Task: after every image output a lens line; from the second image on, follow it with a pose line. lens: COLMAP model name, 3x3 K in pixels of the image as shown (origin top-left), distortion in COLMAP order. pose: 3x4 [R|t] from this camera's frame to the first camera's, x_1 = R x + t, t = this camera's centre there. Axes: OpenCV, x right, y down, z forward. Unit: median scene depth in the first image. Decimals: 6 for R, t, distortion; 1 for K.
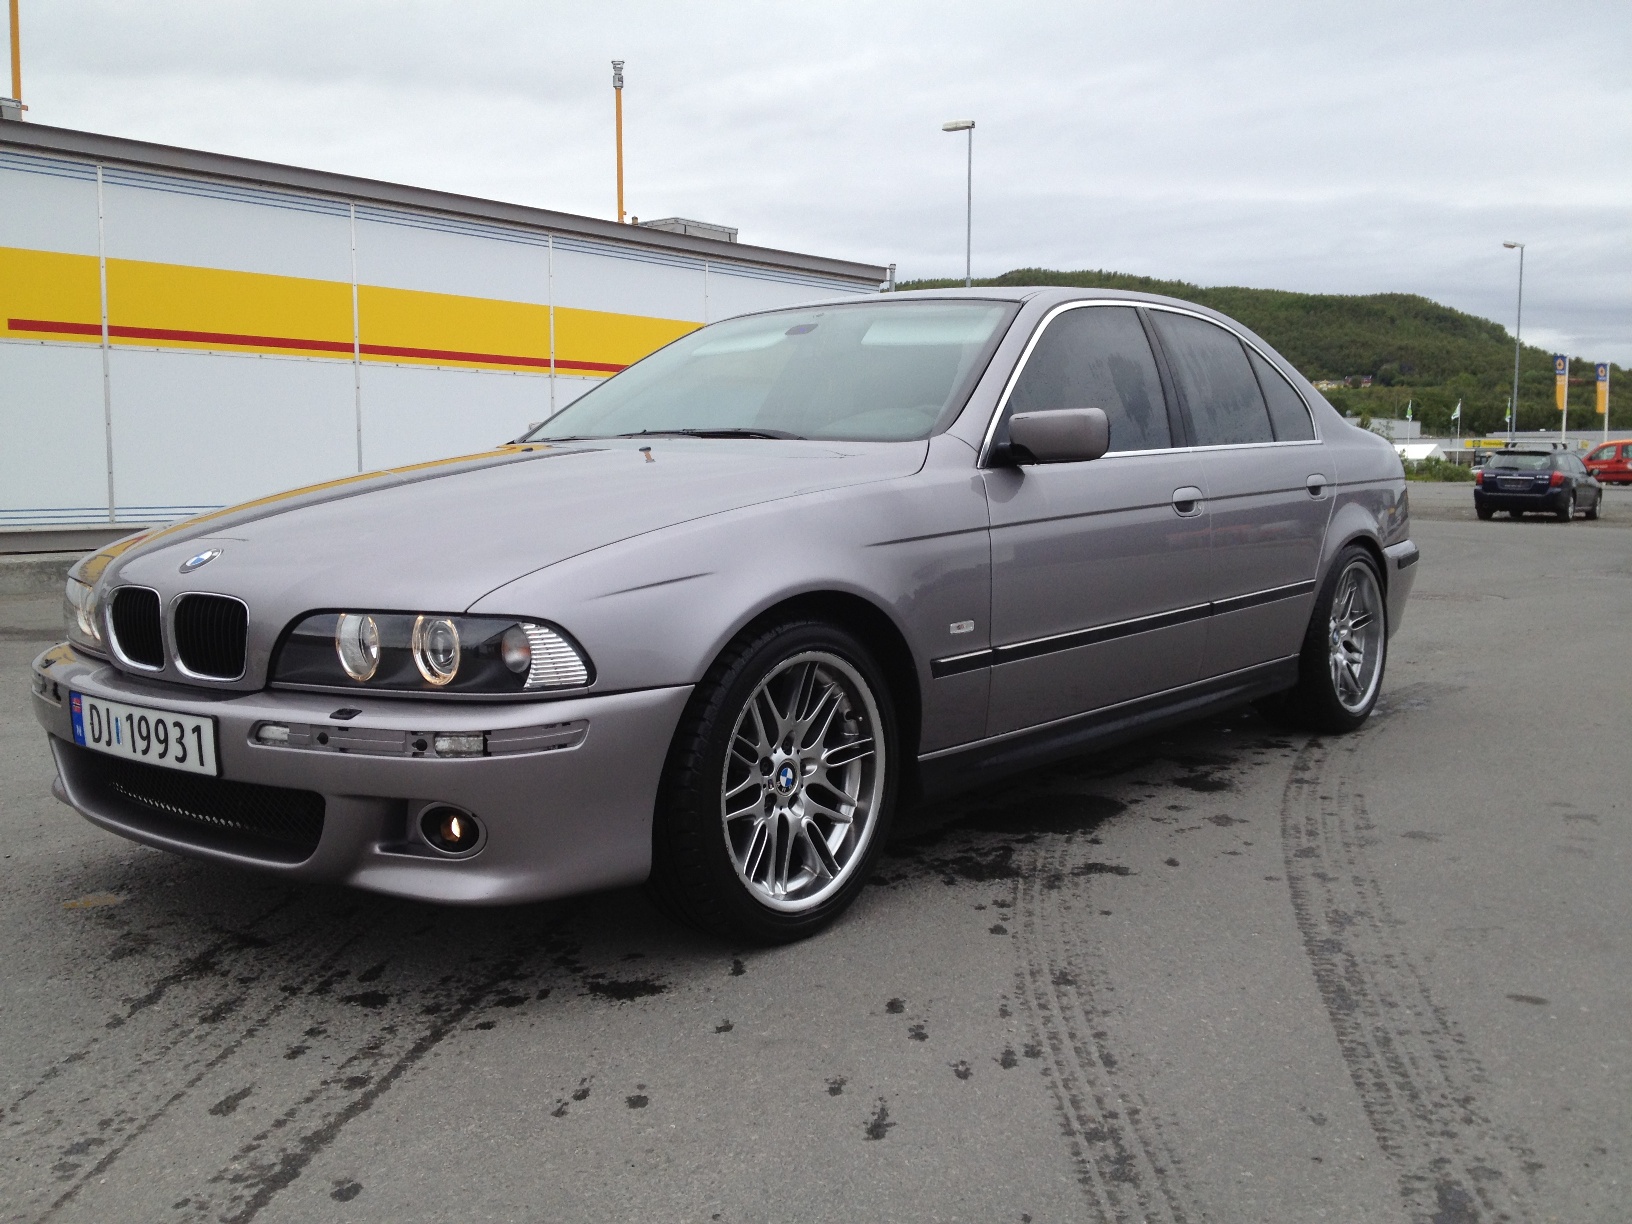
lens RADIAL K [[1564.3, 0, 823.0], [0, 1564.3, 580.7], [0, 0, 1]] dist [0.113754, -0.253449]
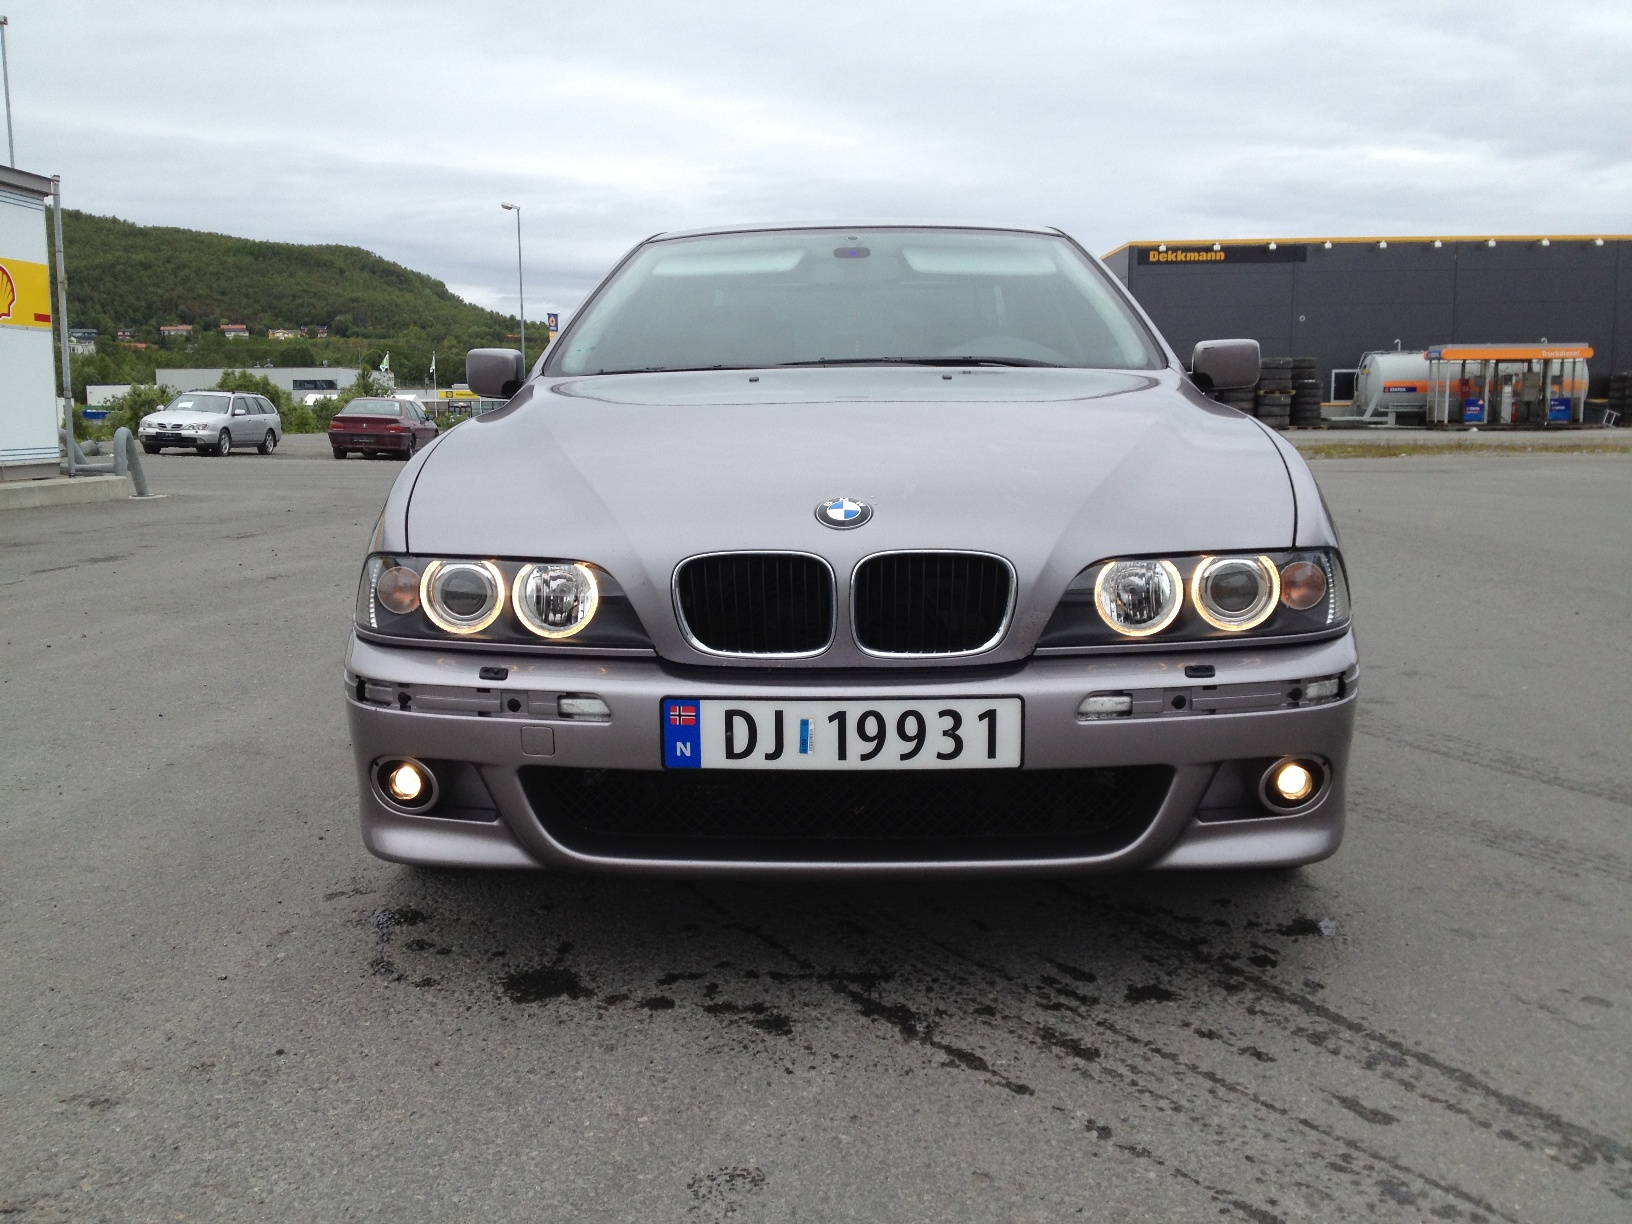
lens RADIAL K [[1564.3, 0, 823.0], [0, 1564.3, 580.7], [0, 0, 1]] dist [0.113754, -0.253449]
pose [[0.796903, -0.073079, 0.599671, -0.902060], [0.054605, 0.997306, 0.048972, -0.018558], [-0.601634, -0.006281, 0.798747, 0.387065]]
